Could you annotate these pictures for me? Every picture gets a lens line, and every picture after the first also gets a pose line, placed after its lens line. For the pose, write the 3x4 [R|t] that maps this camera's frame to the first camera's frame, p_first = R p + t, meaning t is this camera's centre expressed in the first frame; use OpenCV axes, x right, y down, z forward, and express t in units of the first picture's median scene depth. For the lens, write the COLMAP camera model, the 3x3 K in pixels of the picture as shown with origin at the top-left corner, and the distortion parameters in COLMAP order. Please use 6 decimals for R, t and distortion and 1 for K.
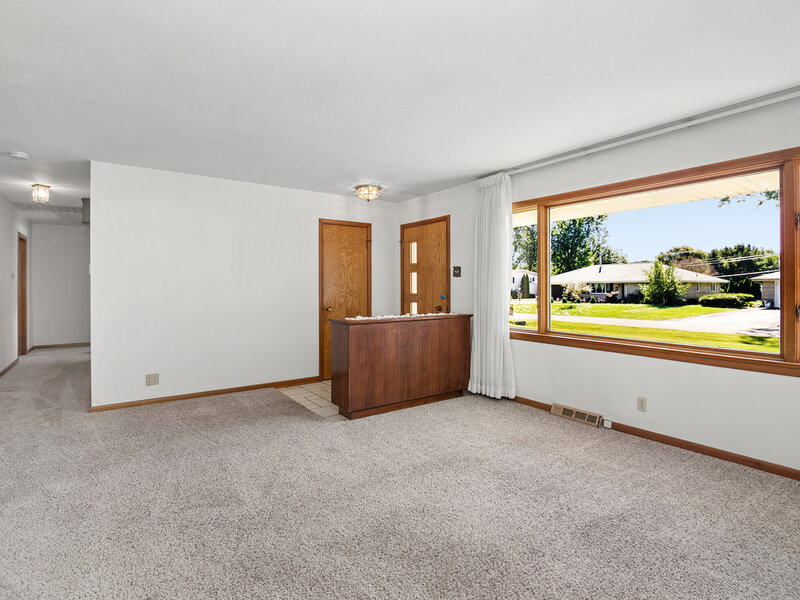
lens RADIAL K [[404.3, 0, 402.4], [0, 404.3, 285.1], [0, 0, 1]] dist [-0.005595, -0.007666]
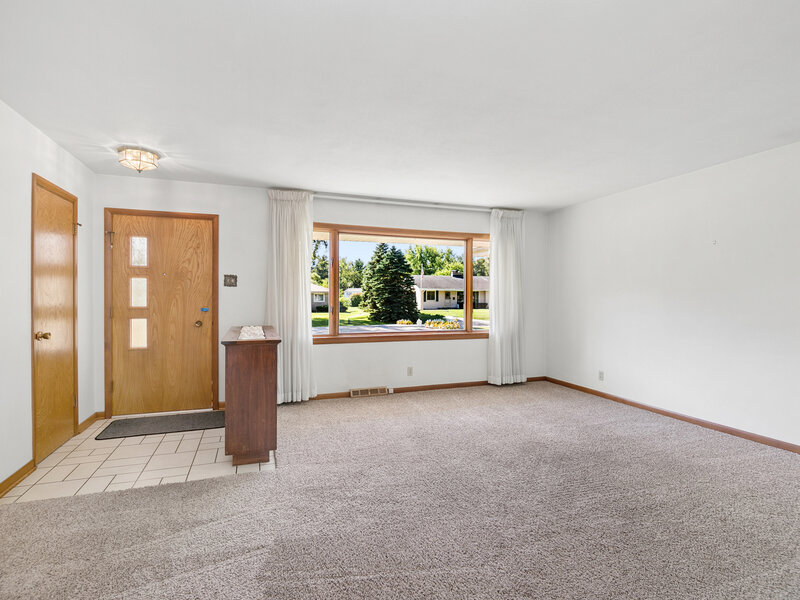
lens RADIAL K [[404.3, 0, 400.4], [0, 404.3, 299.5], [0, 0, 1]] dist [-0.005595, -0.007666]
pose [[0.279377, -0.001673, 0.960180, -0.733264], [-0.003650, 0.999989, 0.002804, 0.005482], [-0.960174, -0.004288, 0.279368, 0.457614]]
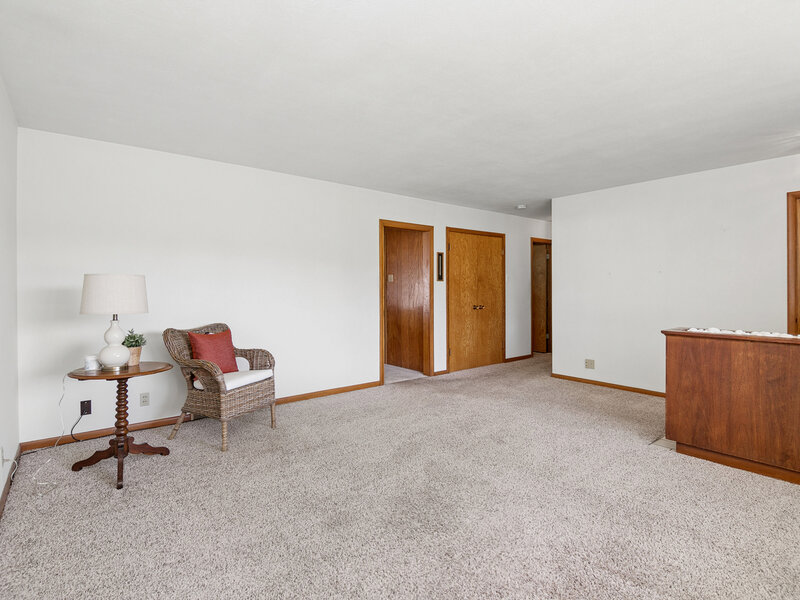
lens RADIAL K [[404.3, 0, 399.1], [0, 404.3, 295.8], [0, 0, 1]] dist [-0.005595, -0.007666]
pose [[0.065495, 0.019838, -0.997656, 0.571497], [0.002868, 0.999794, 0.020069, 0.000276], [0.997849, -0.004176, 0.065425, 0.347861]]
